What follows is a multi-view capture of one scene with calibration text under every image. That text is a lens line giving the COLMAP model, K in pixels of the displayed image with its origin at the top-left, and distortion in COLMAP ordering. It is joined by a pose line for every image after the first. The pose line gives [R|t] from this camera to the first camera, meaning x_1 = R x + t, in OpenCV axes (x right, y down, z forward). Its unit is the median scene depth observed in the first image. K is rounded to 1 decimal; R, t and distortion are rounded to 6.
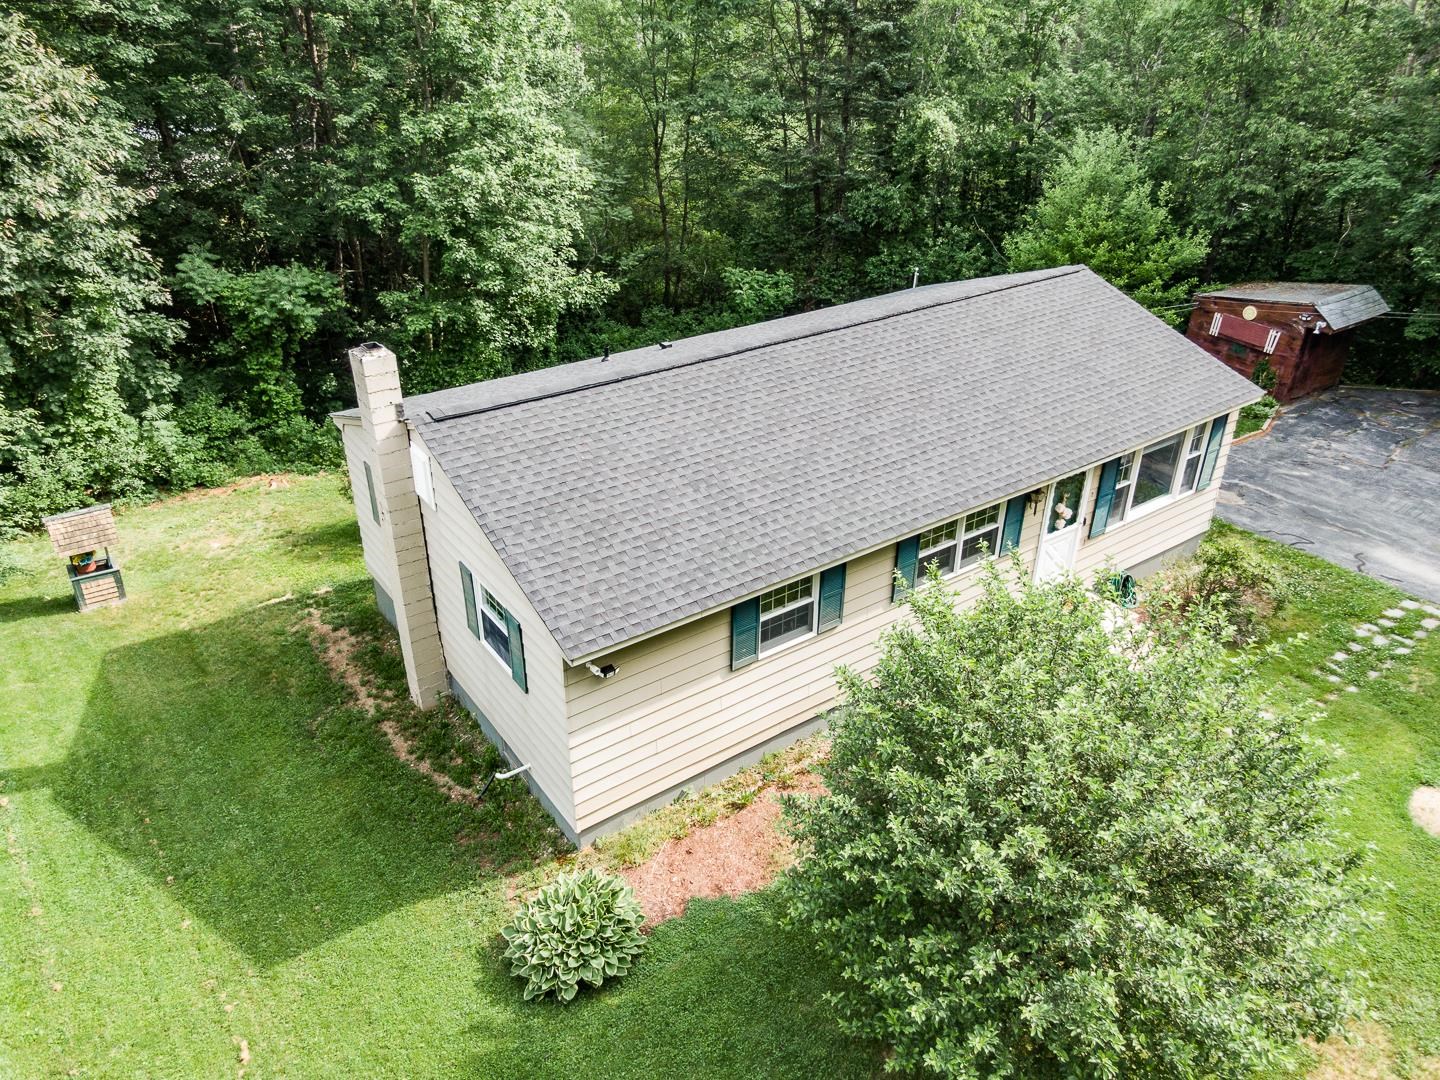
lens RADIAL K [[1025.2, 0, 718.5], [0, 1025.2, 539.3], [0, 0, 1]] dist [0.025628, -0.035928]
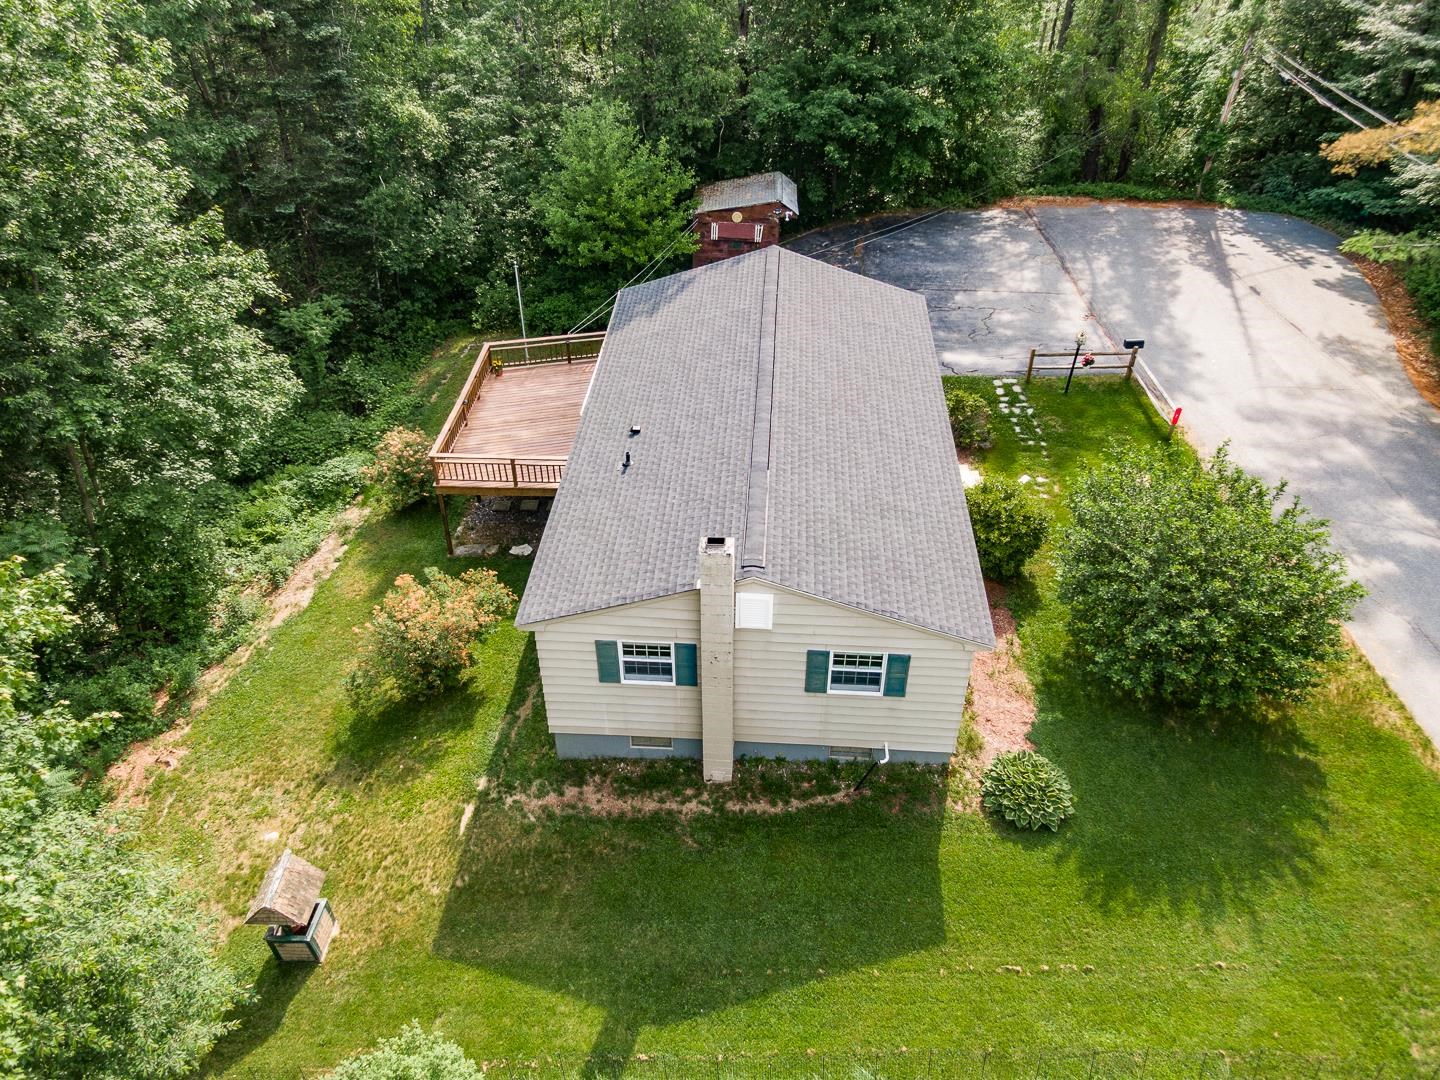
lens RADIAL K [[1025.2, 0, 715.9], [0, 1025.2, 537.7], [0, 0, 1]] dist [0.025628, -0.035928]
pose [[0.630397, -0.486850, 0.604630, -0.825197], [0.385411, 0.872401, 0.300625, -0.429300], [-0.673839, 0.043518, 0.737596, 0.074869]]
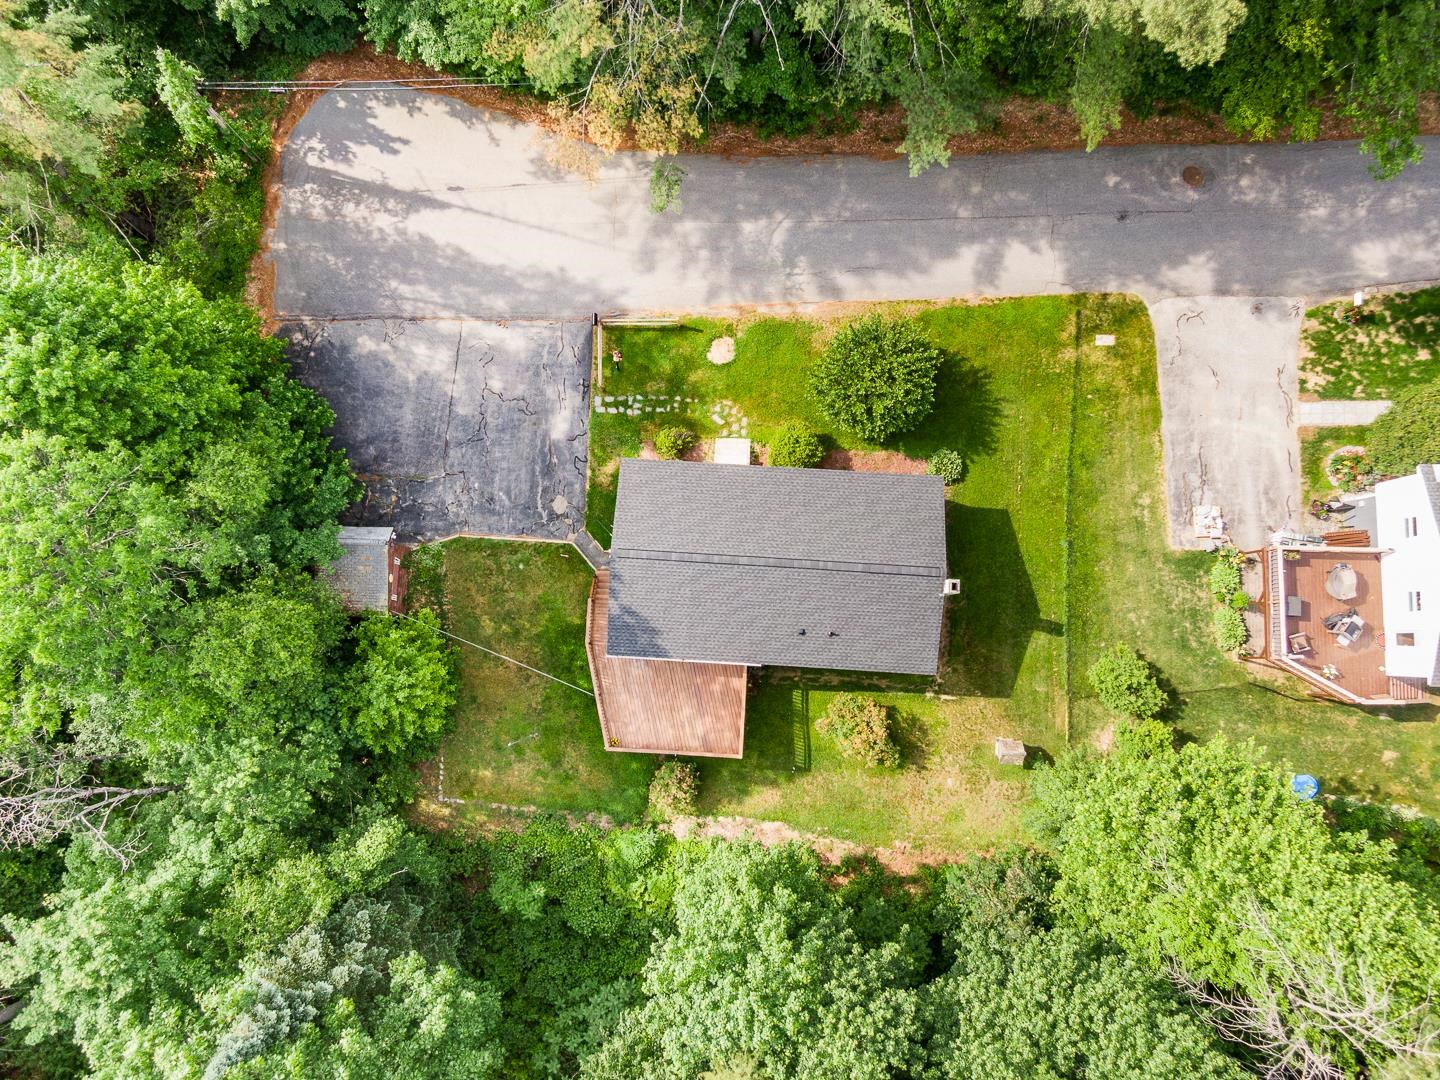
lens RADIAL K [[1025.2, 0, 718.4], [0, 1025.2, 540.8], [0, 0, 1]] dist [0.025628, -0.035928]
pose [[-0.781812, -0.619962, 0.066465, 0.070038], [0.313032, -0.298078, 0.901754, -2.397644], [-0.539241, 0.725808, 0.427109, -0.018847]]
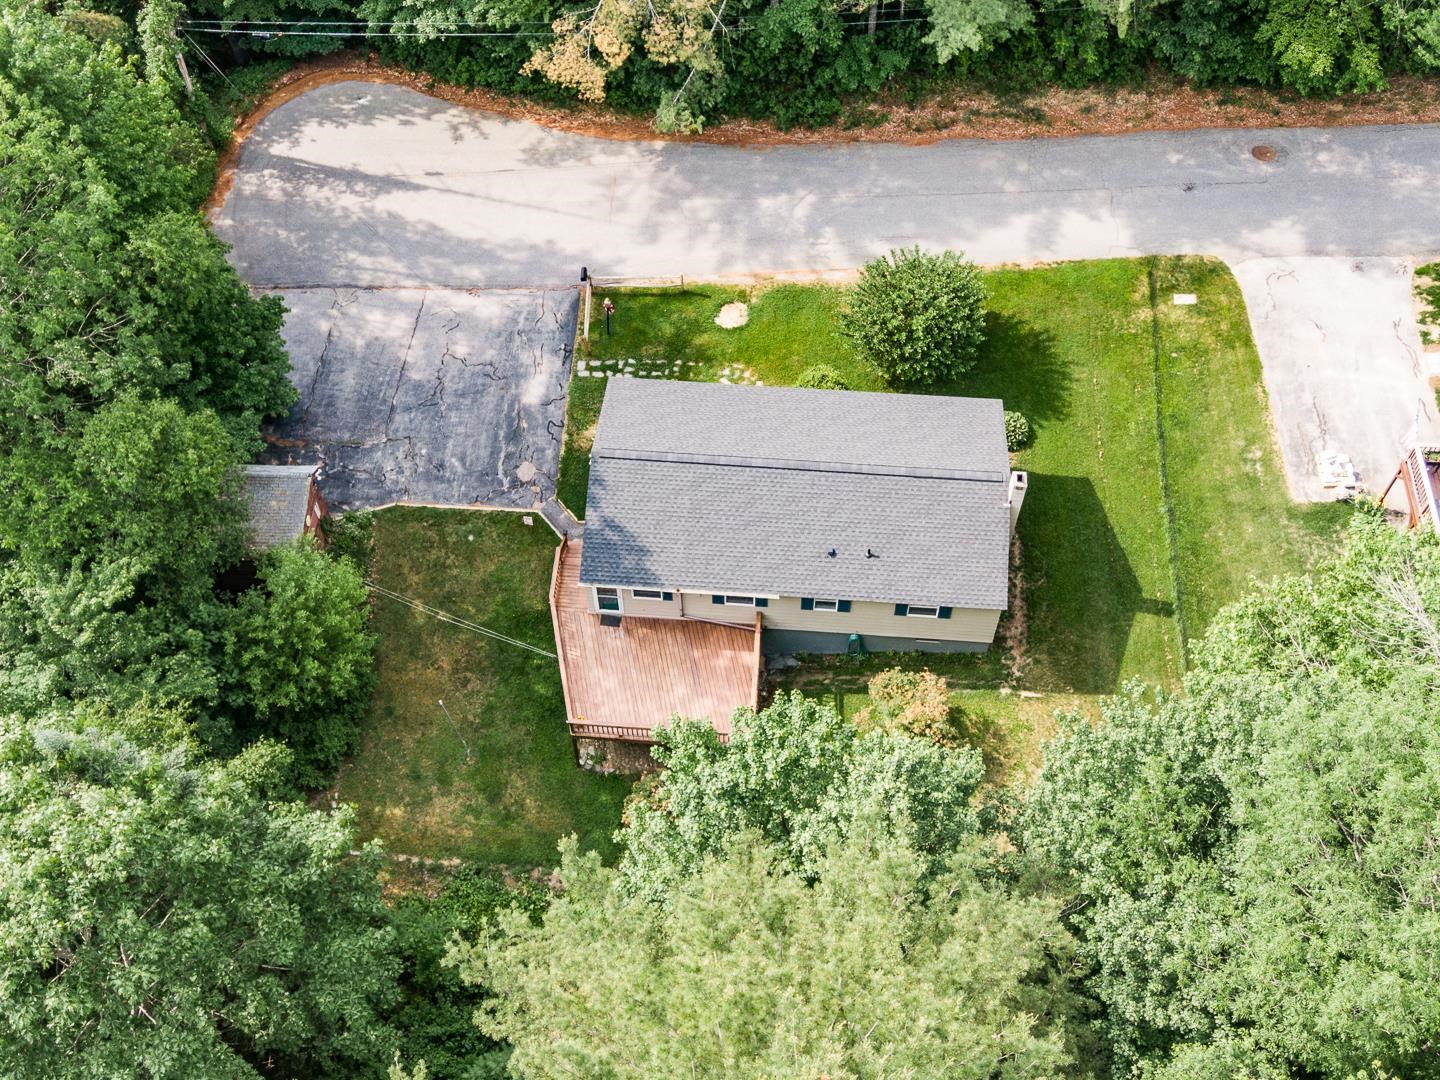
lens RADIAL K [[1558.7, 0, 719.1], [0, 1558.7, 542.0], [0, 0, 1]] dist [0.007354, 0.000000]
pose [[-0.769878, -0.539553, 0.340838, -0.874401], [0.316492, 0.140981, 0.938060, -2.984899], [-0.554185, 0.830064, 0.062226, 0.991967]]
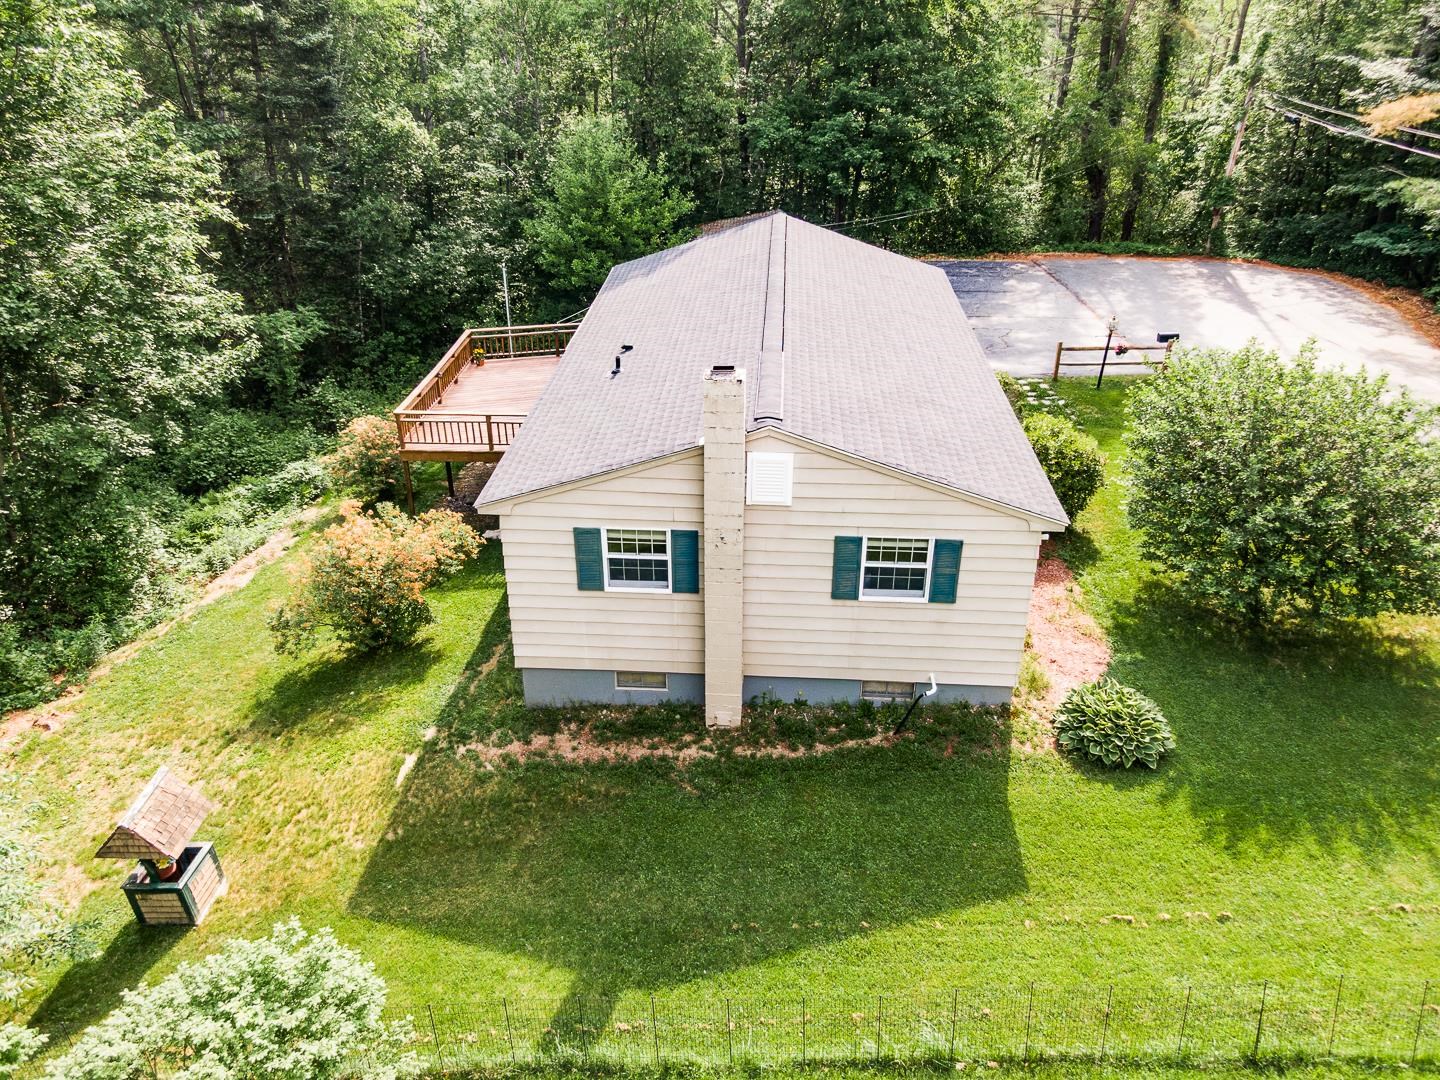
lens RADIAL K [[1025.2, 0, 715.9], [0, 1025.2, 541.2], [0, 0, 1]] dist [0.025628, -0.035928]
pose [[0.627484, -0.380381, 0.679393, -0.828981], [0.382889, 0.910503, 0.156141, -0.147722], [-0.677982, 0.162156, 0.716970, 0.246529]]
